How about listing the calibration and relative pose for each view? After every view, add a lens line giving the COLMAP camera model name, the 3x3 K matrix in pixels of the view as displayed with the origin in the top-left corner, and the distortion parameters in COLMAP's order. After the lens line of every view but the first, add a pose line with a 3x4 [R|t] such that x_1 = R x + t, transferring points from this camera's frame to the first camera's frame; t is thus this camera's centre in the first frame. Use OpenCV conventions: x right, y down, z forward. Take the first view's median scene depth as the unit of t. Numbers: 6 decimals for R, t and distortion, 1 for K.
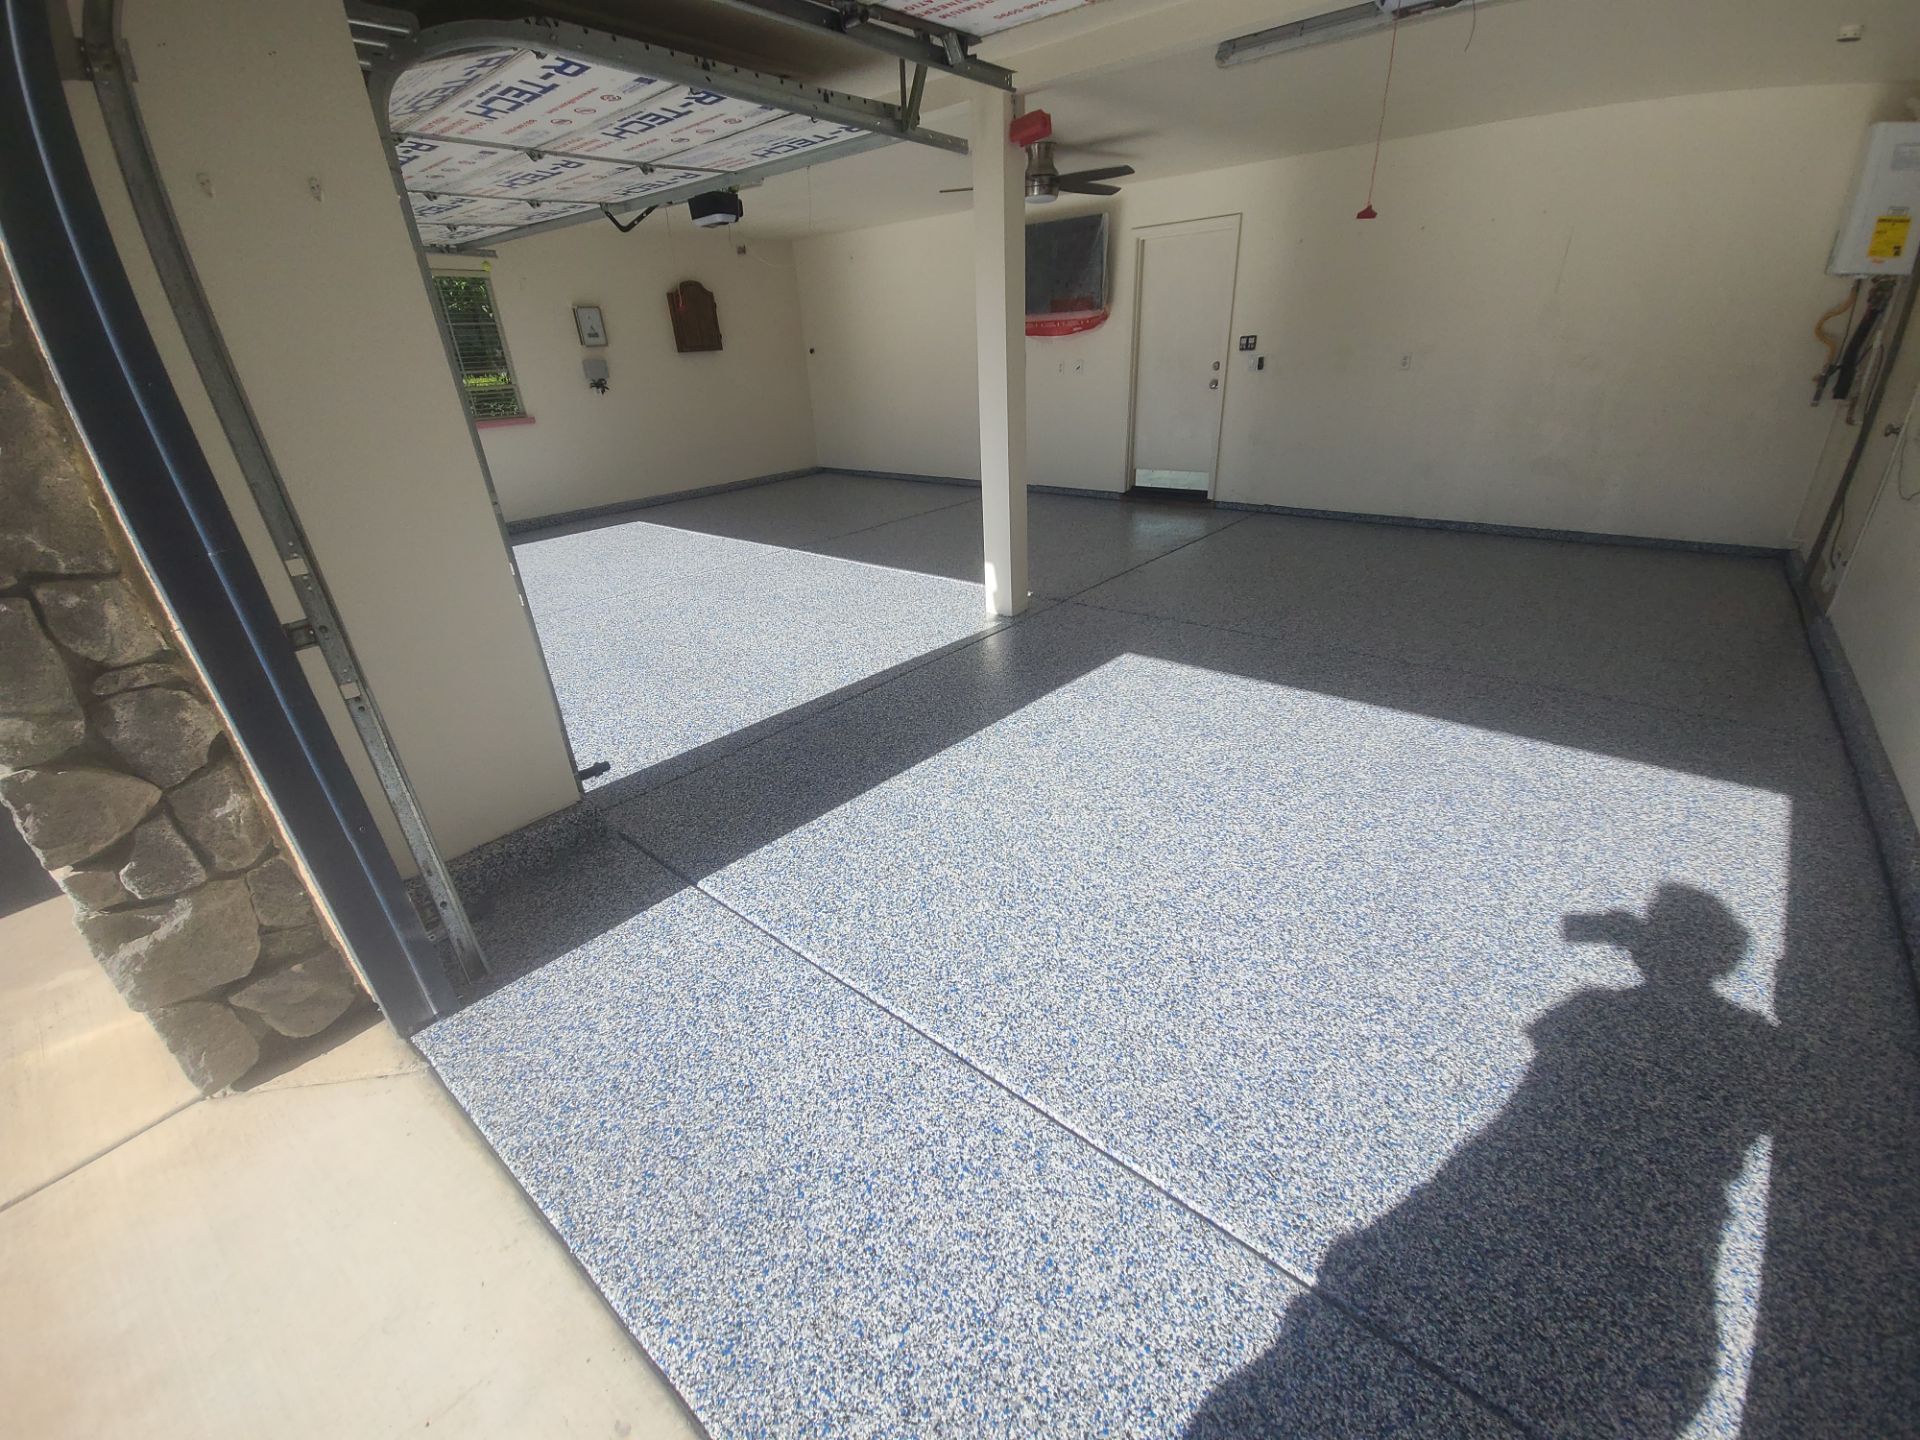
lens RADIAL K [[784.7, 0, 959.8], [0, 784.7, 719.6], [0, 0, 1]] dist [0.008703, -0.007554]
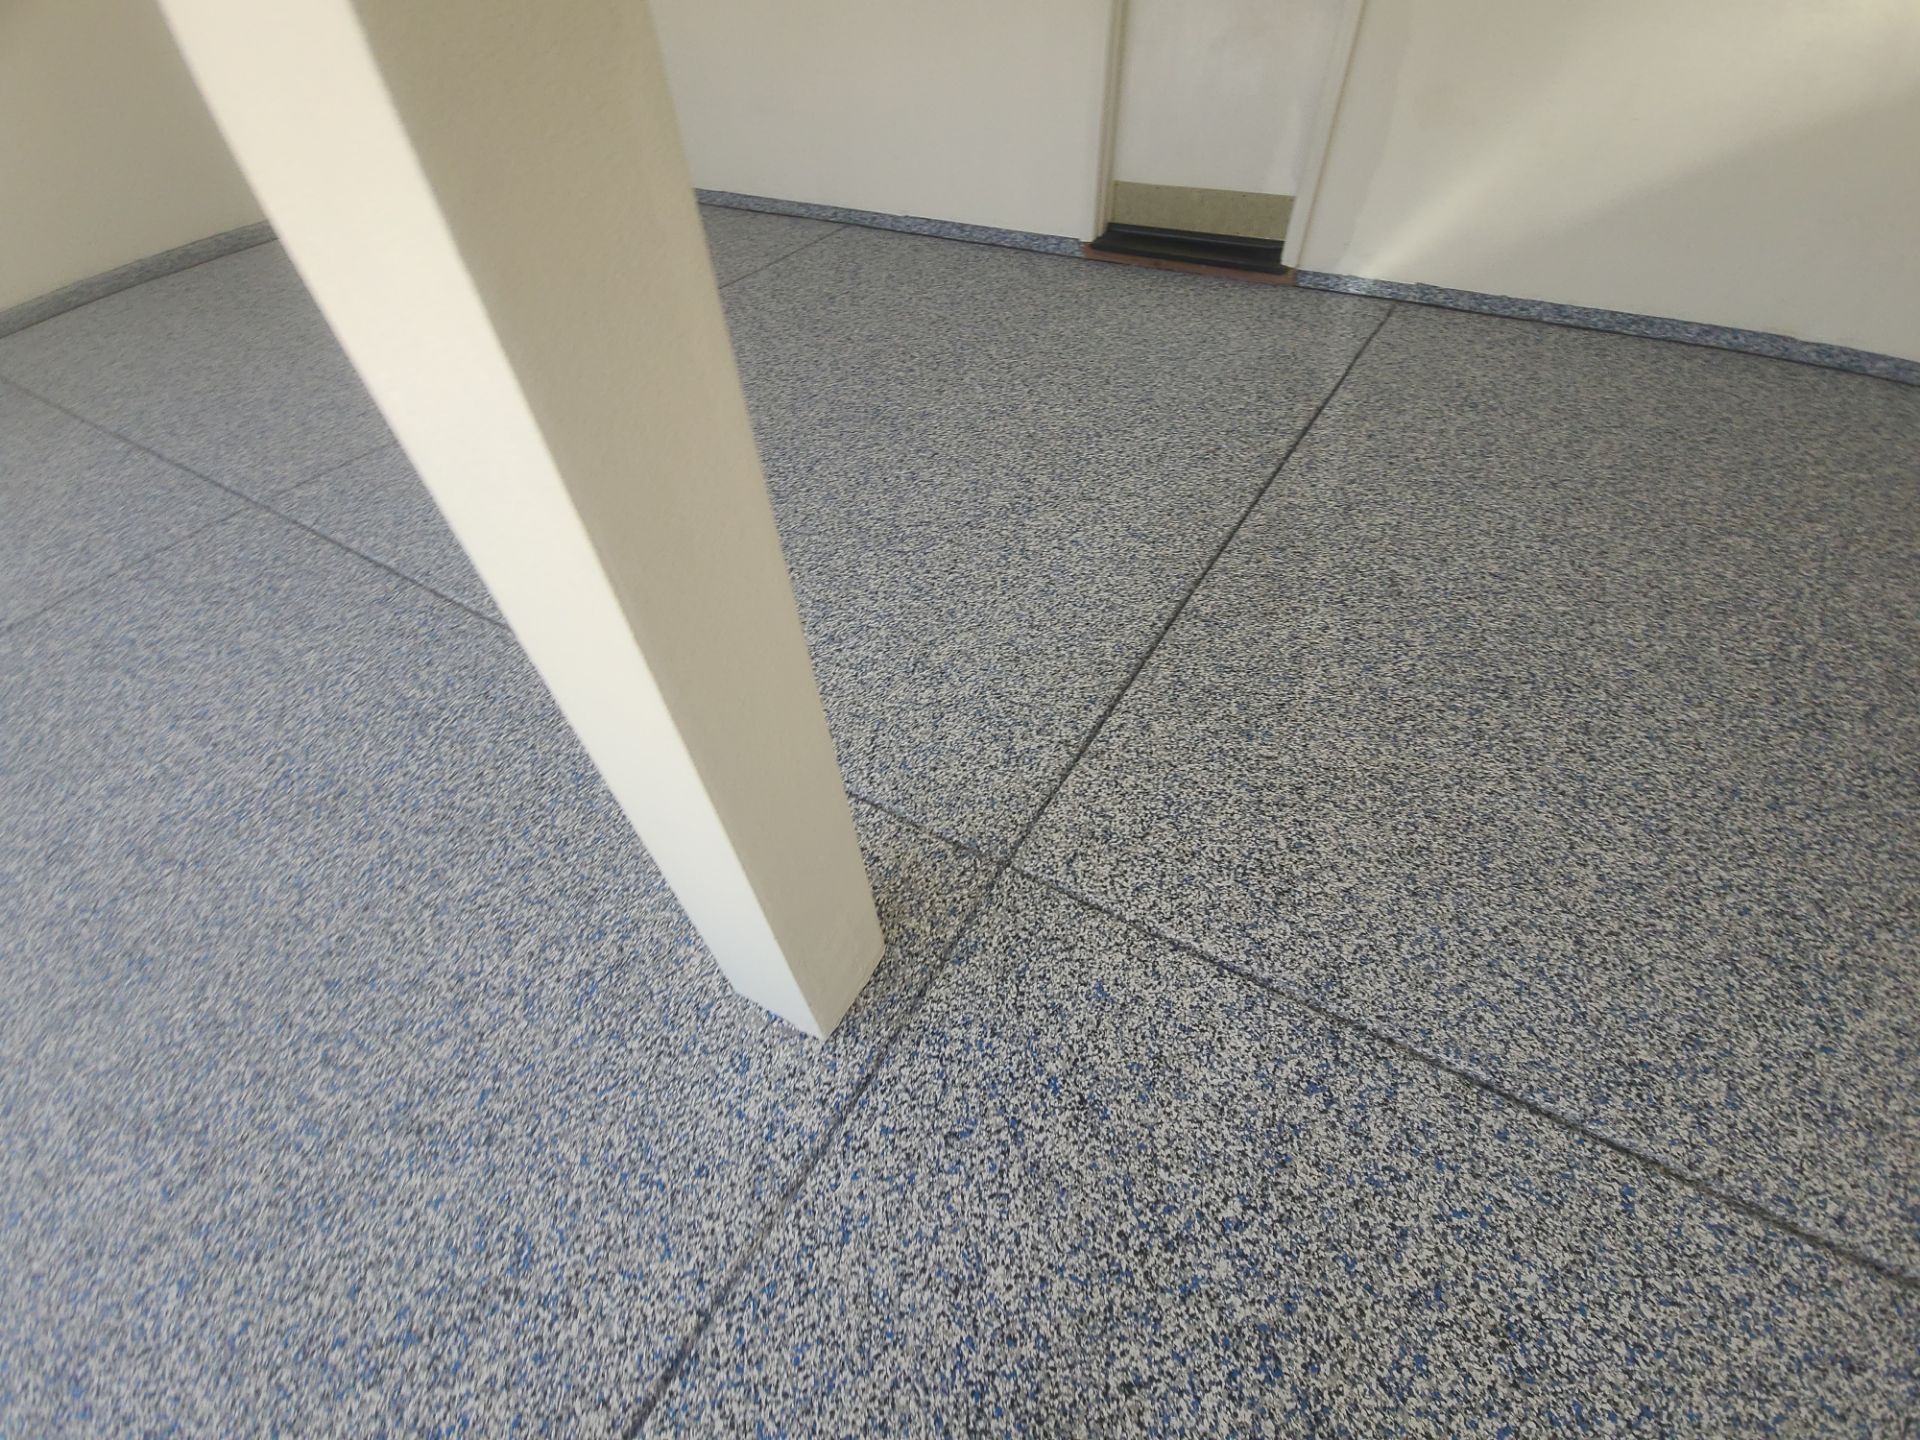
lens RADIAL K [[784.7, 0, 964.4], [0, 784.7, 716.9], [0, 0, 1]] dist [0.008703, -0.007554]
pose [[0.989703, -0.107123, 0.094934, 0.084259], [0.065866, 0.929695, 0.362394, -0.273707], [-0.127080, -0.352410, 0.927177, 0.654663]]
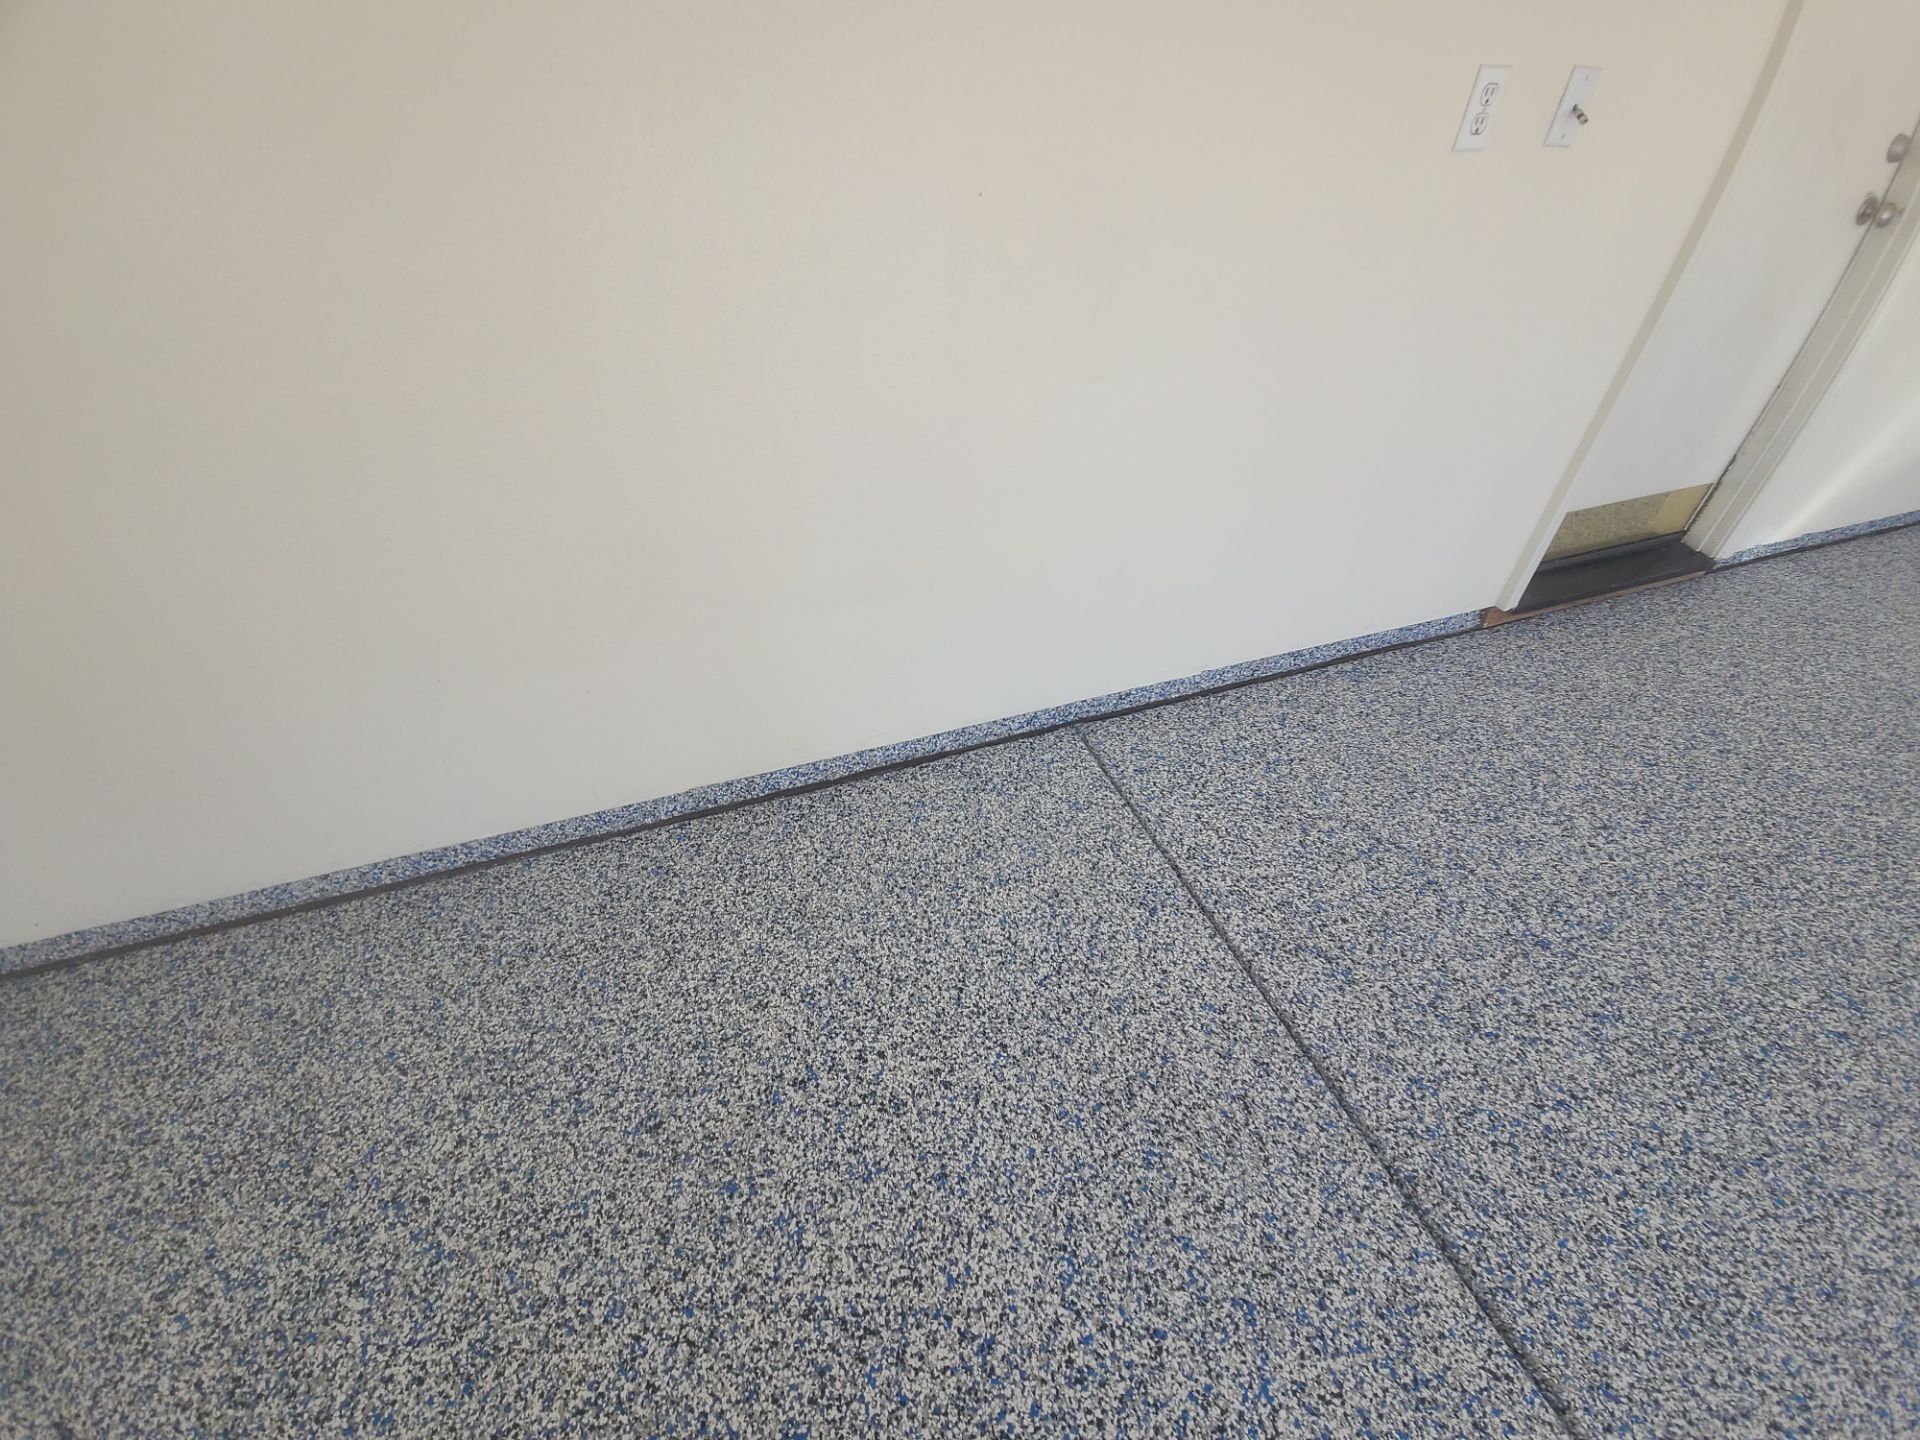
lens RADIAL K [[784.7, 0, 960.9], [0, 784.7, 708.3], [0, 0, 1]] dist [0.008703, -0.007554]
pose [[0.510513, -0.493721, 0.704000, -0.166431], [0.347549, 0.867350, 0.356250, -0.587998], [-0.786502, 0.062804, 0.614386, 1.337301]]
